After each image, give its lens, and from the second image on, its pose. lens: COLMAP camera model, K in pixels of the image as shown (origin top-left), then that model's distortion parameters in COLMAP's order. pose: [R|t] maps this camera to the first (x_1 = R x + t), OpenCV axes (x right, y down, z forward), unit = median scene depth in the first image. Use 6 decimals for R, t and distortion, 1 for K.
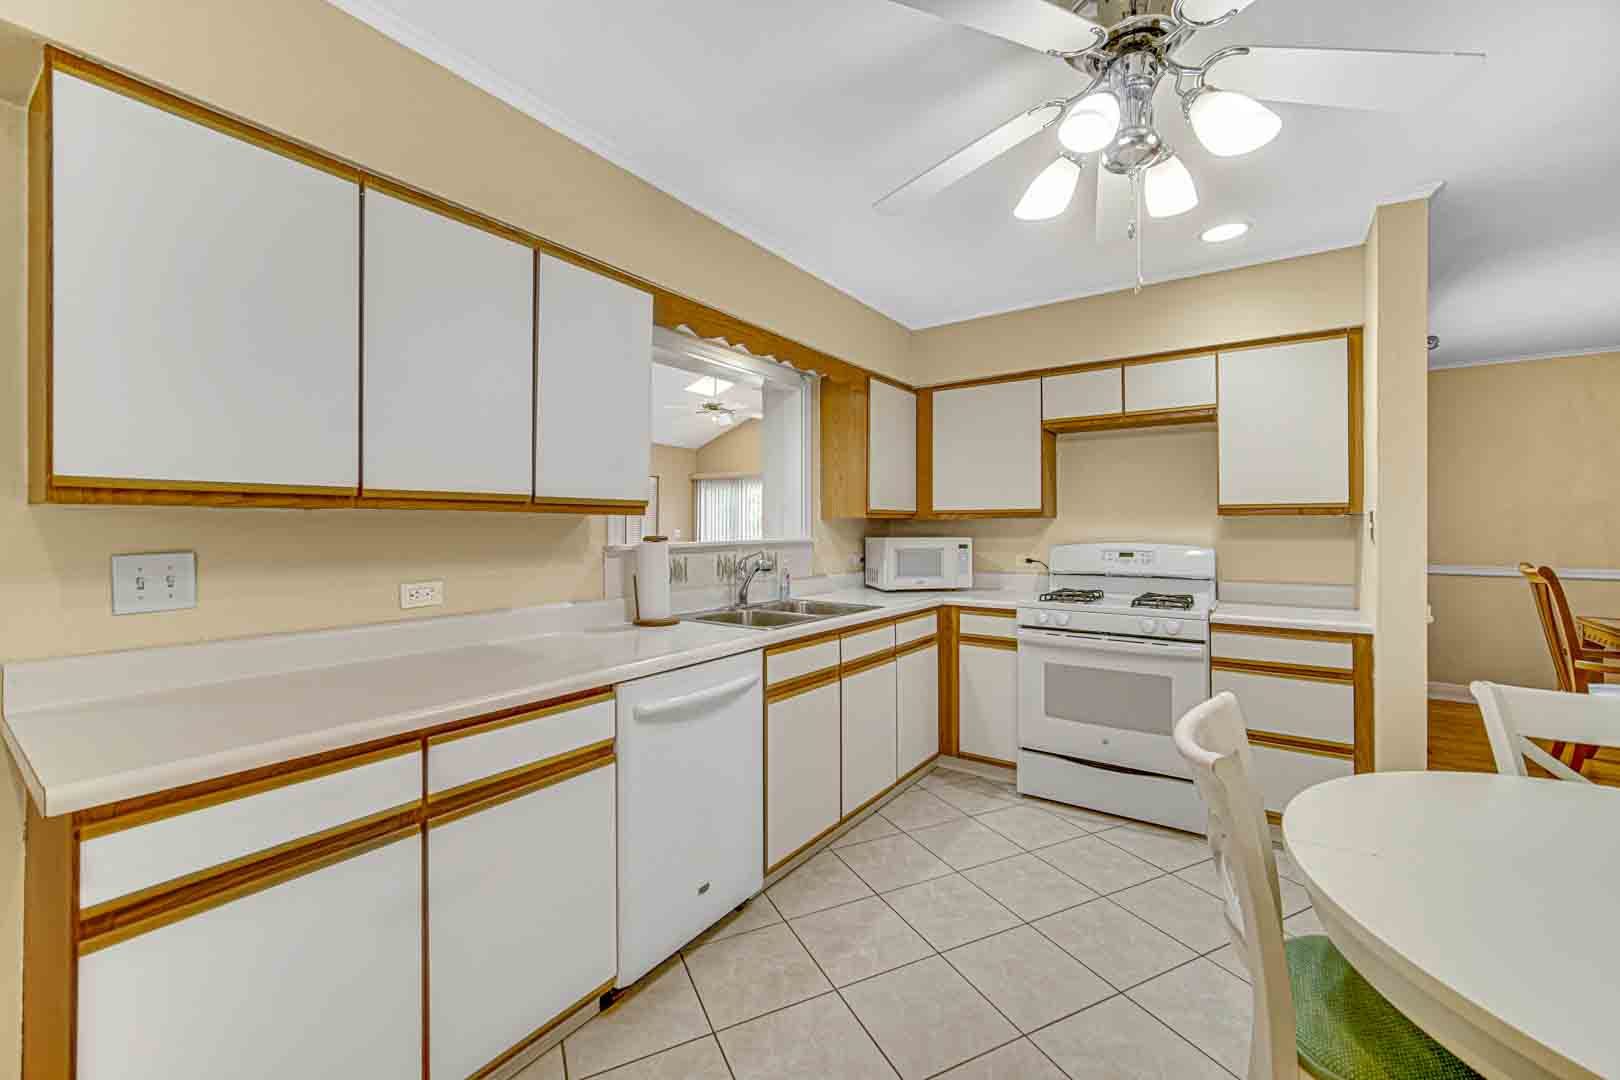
lens RADIAL K [[637.3, 0, 813.2], [0, 637.3, 523.2], [0, 0, 1]] dist [-0.000278, -0.000008]
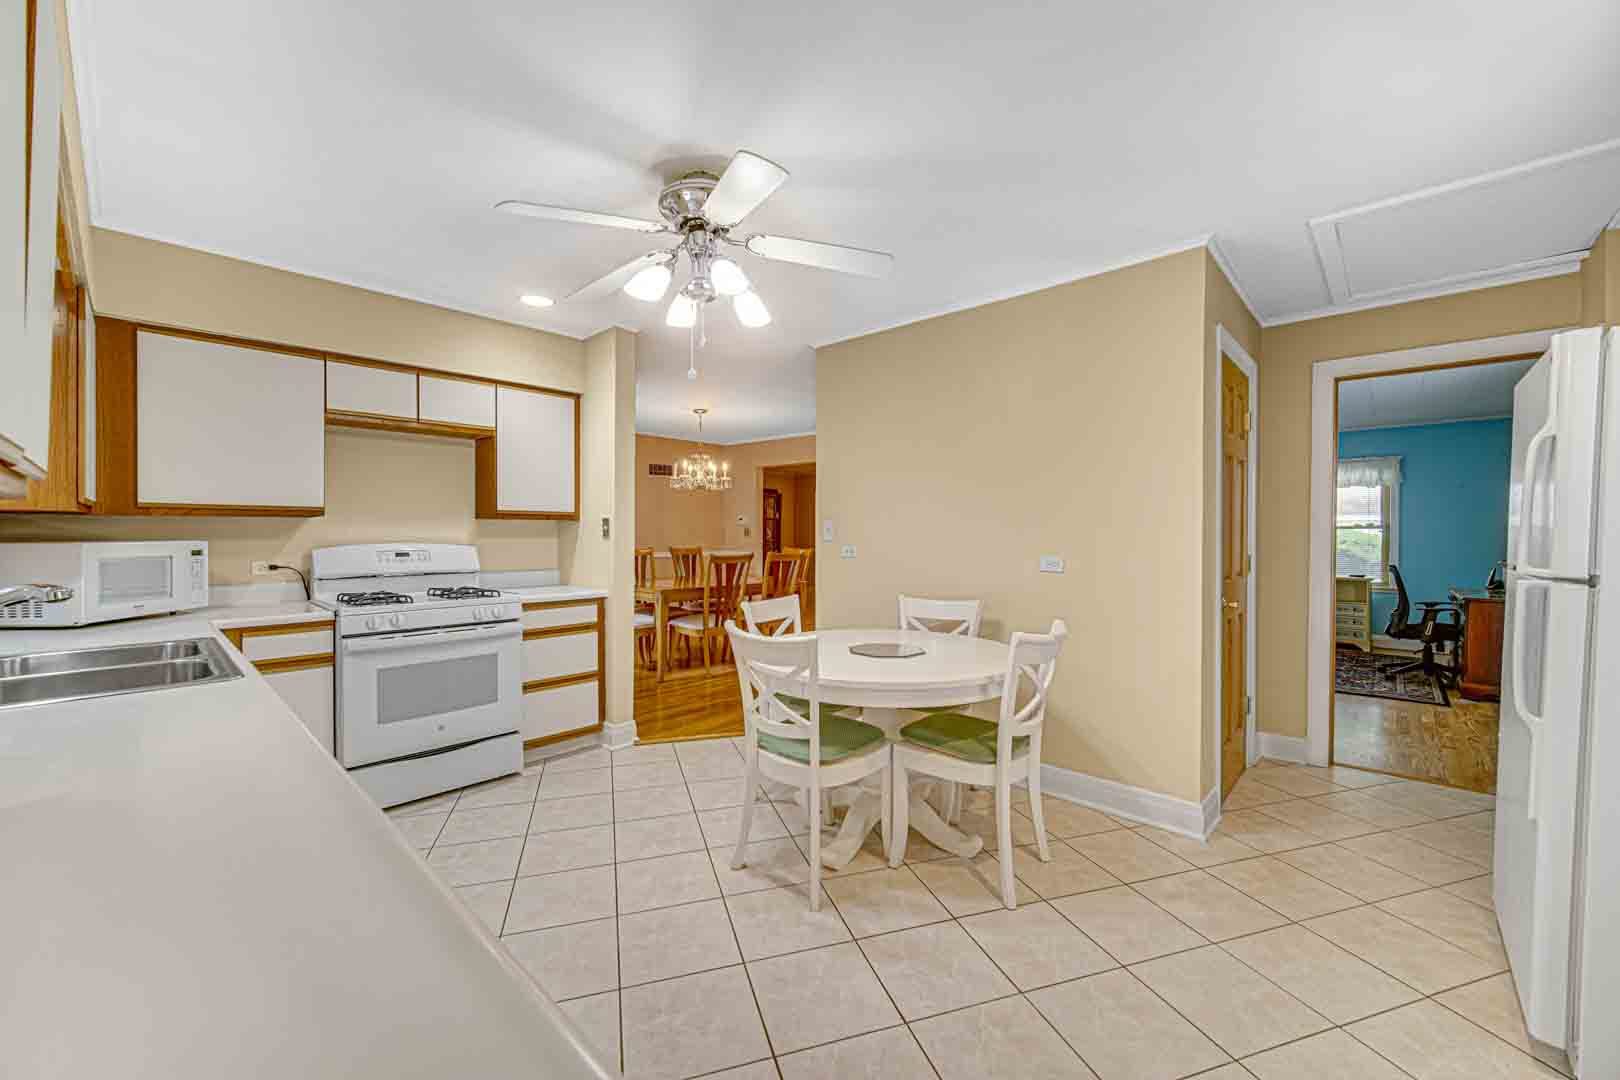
lens RADIAL K [[643.6, 0, 810.0], [0, 643.6, 540.0], [0, 0, 1]] dist [0.000059, -0.000010]
pose [[0.136682, -0.013439, 0.990524, -0.477335], [-0.009580, 0.999843, 0.014887, 0.003792], [-0.990569, -0.011524, 0.136532, 0.216459]]
